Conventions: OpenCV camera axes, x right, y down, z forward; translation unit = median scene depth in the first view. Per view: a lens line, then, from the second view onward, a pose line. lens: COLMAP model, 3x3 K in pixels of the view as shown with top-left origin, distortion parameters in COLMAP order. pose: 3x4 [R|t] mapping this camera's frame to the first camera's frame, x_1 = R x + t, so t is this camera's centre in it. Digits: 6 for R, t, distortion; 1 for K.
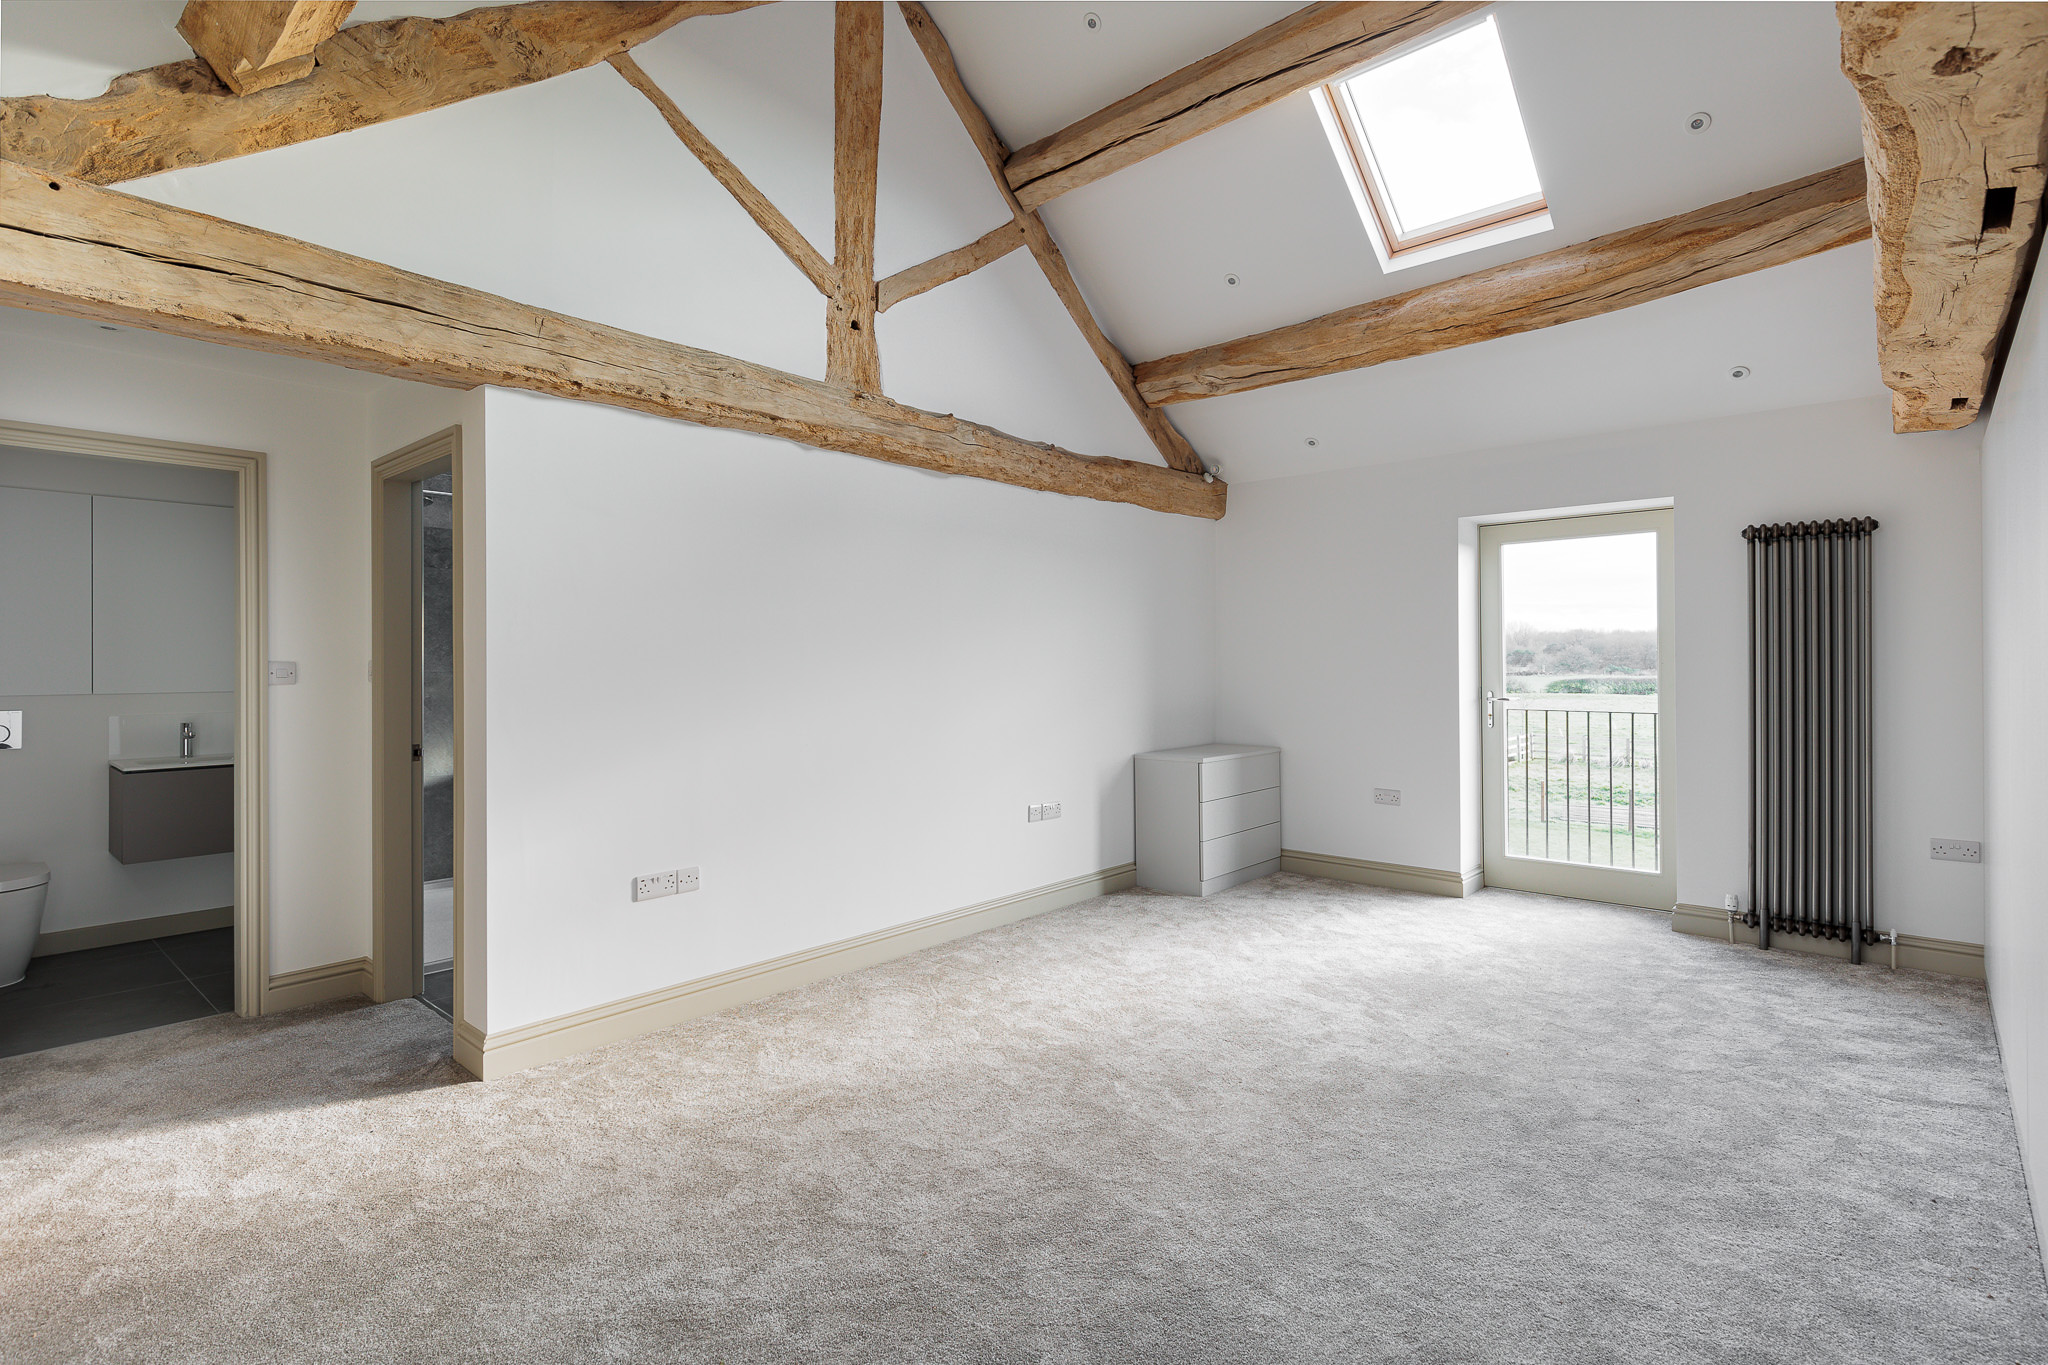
lens RADIAL K [[989.1, 0, 1031.3], [0, 989.1, 677.9], [0, 0, 1]] dist [0.005643, -0.001827]
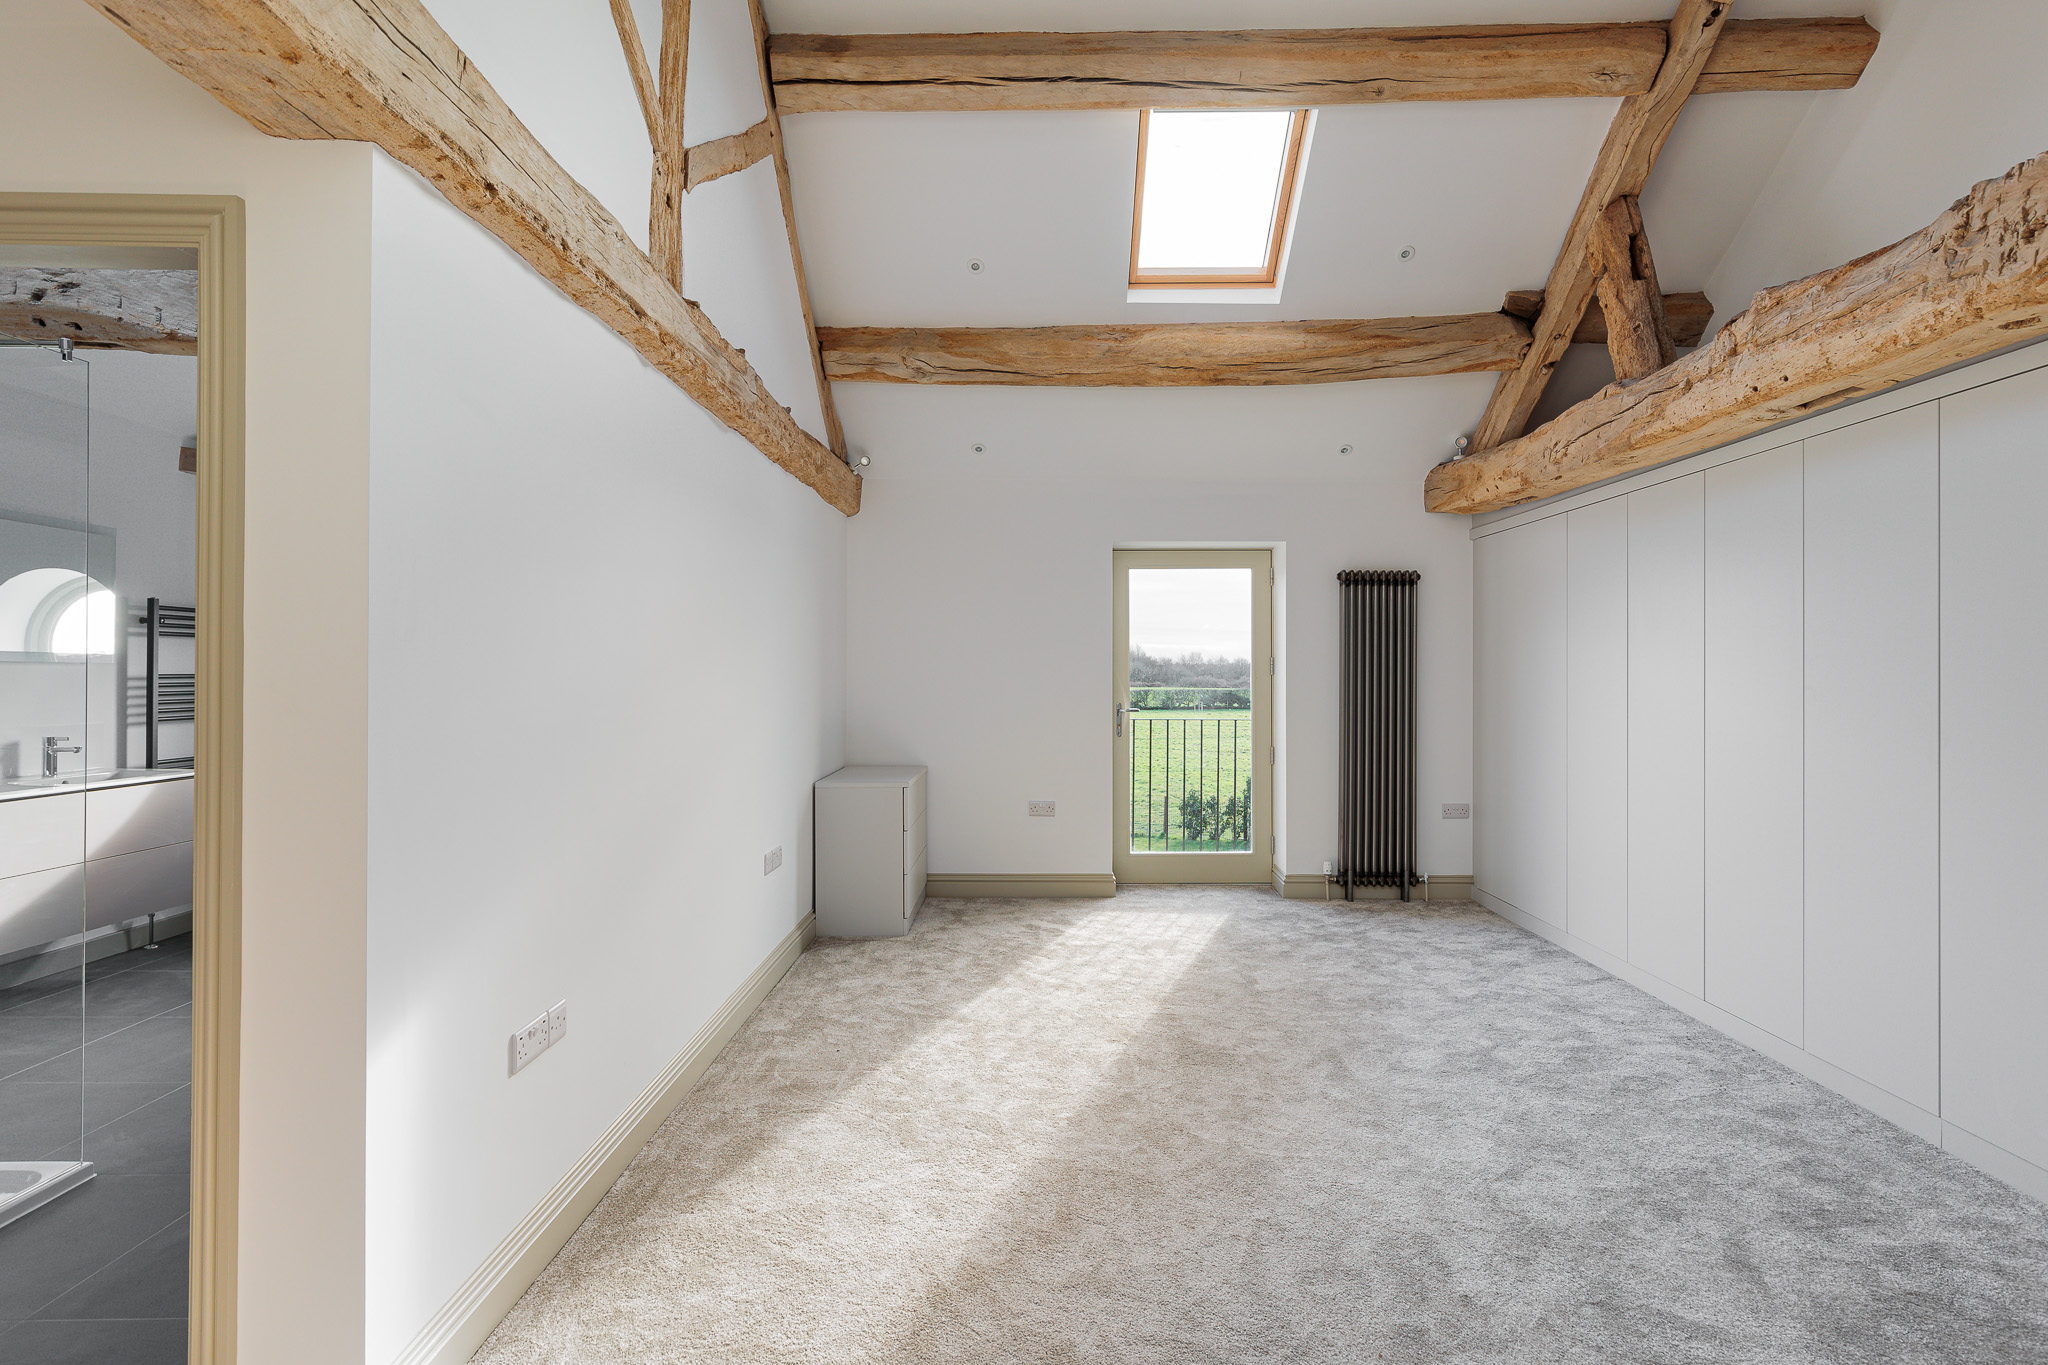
lens RADIAL K [[1059.3, 0, 1031.2], [0, 1059.3, 685.8], [0, 0, 1]] dist [0.003270, -0.000862]
pose [[0.742955, -0.003044, 0.669335, -0.488328], [0.005702, 0.999982, -0.001781, -0.005047], [-0.669317, 0.005140, 0.742959, 0.257930]]
